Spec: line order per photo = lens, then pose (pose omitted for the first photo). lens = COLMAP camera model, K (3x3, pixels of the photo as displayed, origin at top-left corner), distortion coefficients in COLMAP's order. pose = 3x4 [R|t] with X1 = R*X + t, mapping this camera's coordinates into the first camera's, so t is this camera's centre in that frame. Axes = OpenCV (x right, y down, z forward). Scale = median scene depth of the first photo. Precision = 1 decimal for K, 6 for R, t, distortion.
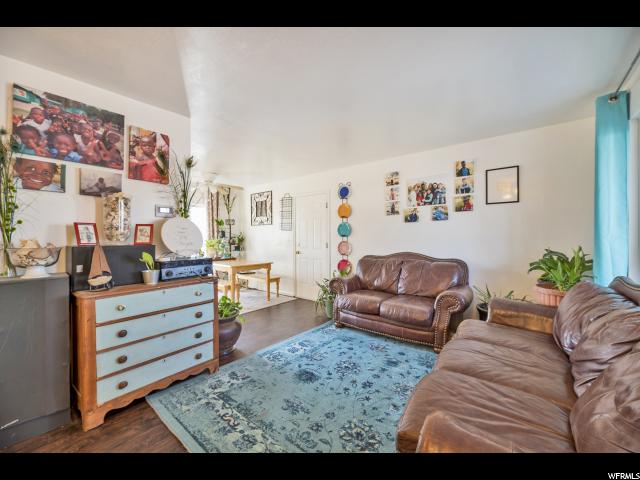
lens RADIAL K [[257.4, 0, 318.3], [0, 257.4, 238.0], [0, 0, 1]] dist [-0.019473, -0.000664]
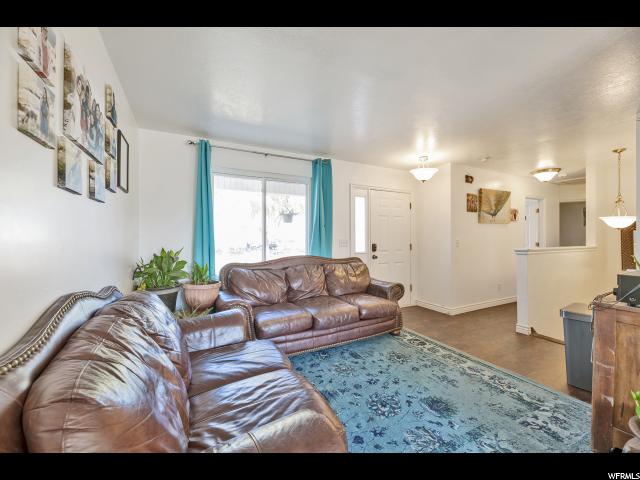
lens RADIAL K [[257.4, 0, 321.0], [0, 257.4, 238.8], [0, 0, 1]] dist [-0.019473, -0.000664]
pose [[-0.919278, 0.007939, 0.393529, -0.025639], [0.008975, 0.999959, 0.000793, -0.005275], [-0.393507, 0.004261, -0.919312, 1.983886]]
